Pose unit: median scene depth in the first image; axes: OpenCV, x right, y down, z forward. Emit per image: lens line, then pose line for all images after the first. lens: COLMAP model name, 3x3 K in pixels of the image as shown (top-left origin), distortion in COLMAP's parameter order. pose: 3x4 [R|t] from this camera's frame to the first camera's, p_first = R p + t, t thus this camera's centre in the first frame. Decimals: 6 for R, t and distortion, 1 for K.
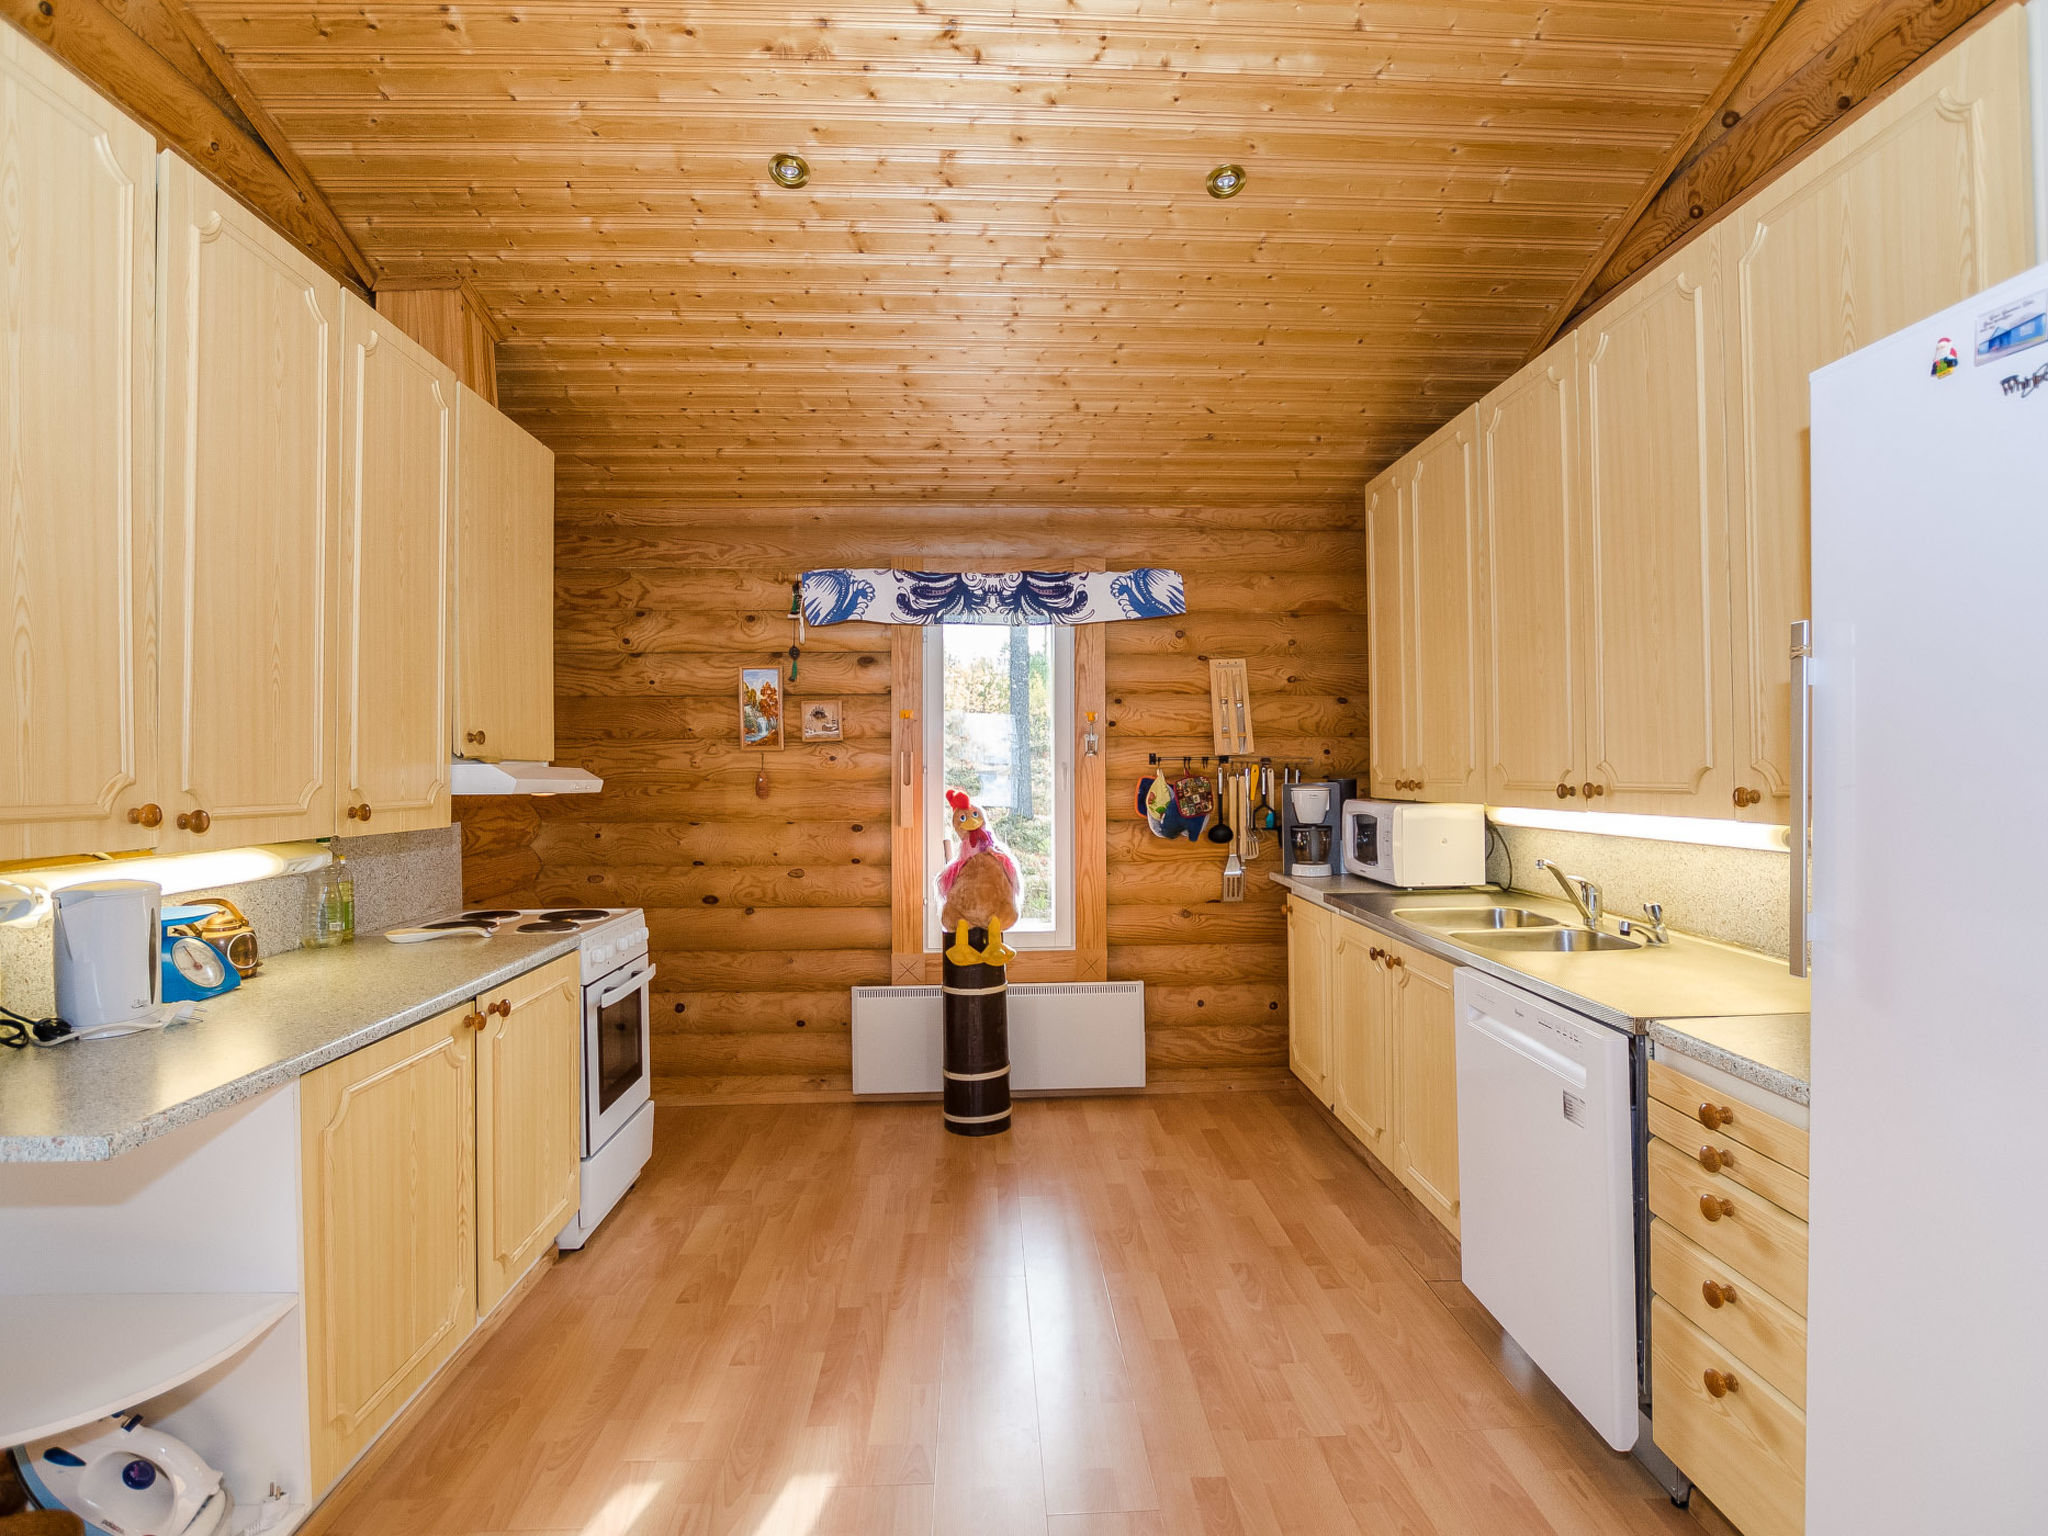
lens RADIAL K [[1089.9, 0, 1061.1], [0, 1089.9, 698.5], [0, 0, 1]] dist [-0.030217, 0.001302]
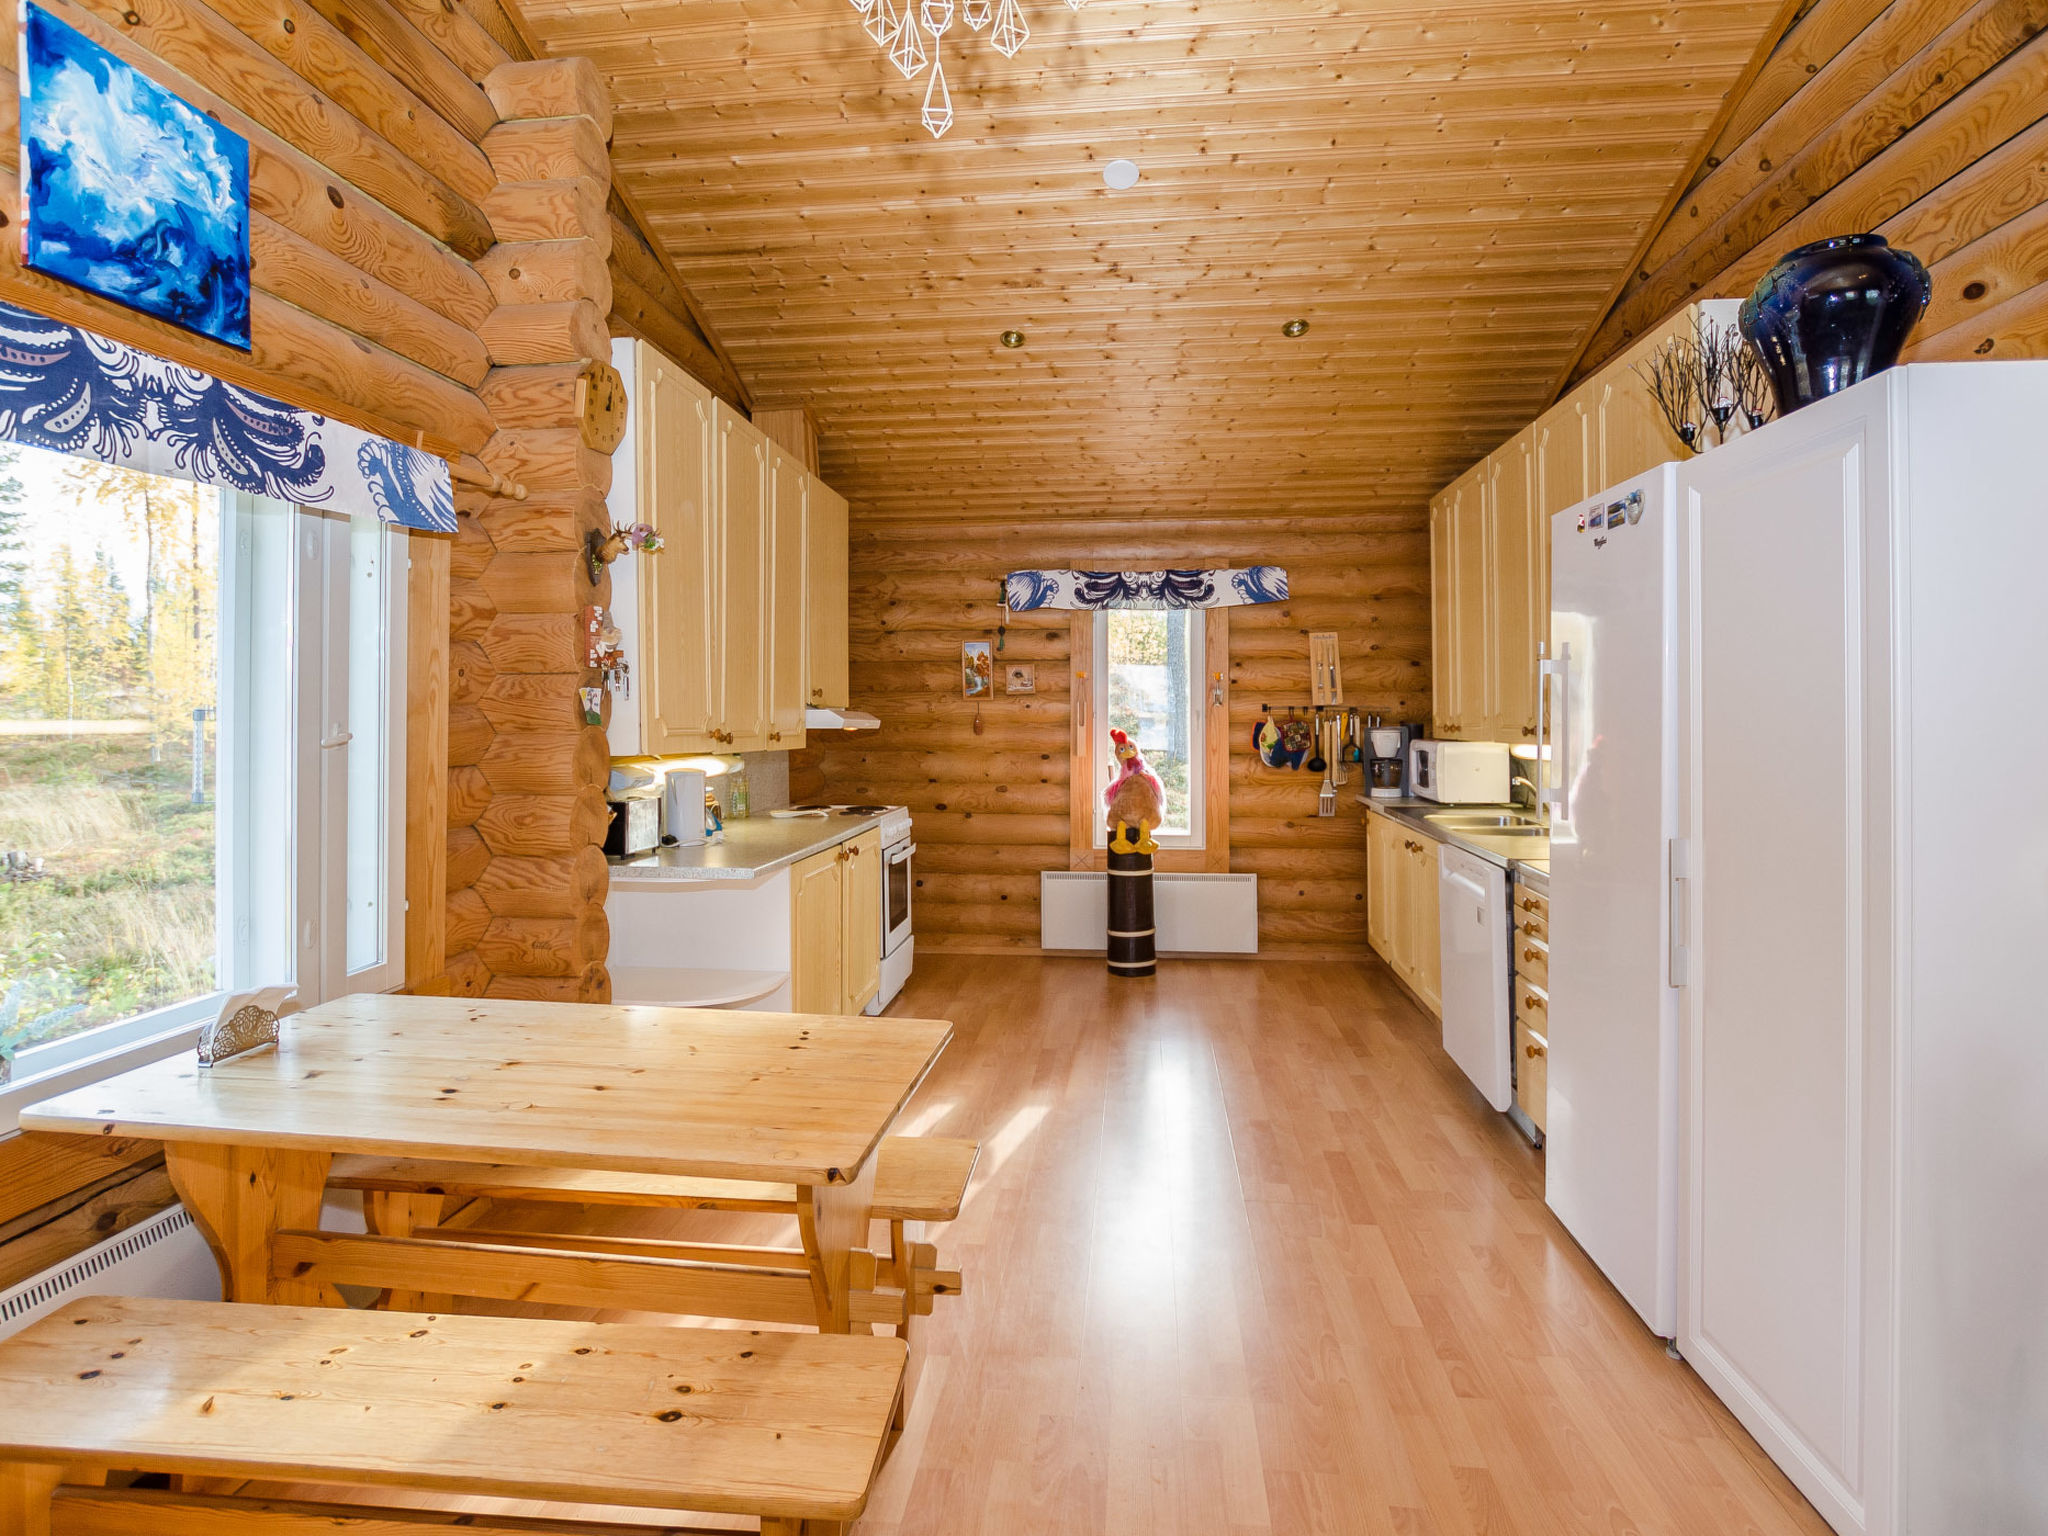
lens RADIAL K [[1053.2, 0, 1024.0], [0, 1053.2, 729.1], [0, 0, 1]] dist [-0.019914, 0.001357]
pose [[0.983285, 0.009007, -0.181850, 0.032589], [0.005034, 0.997049, 0.076601, -0.021061], [0.182003, -0.076236, 0.980338, -0.354966]]
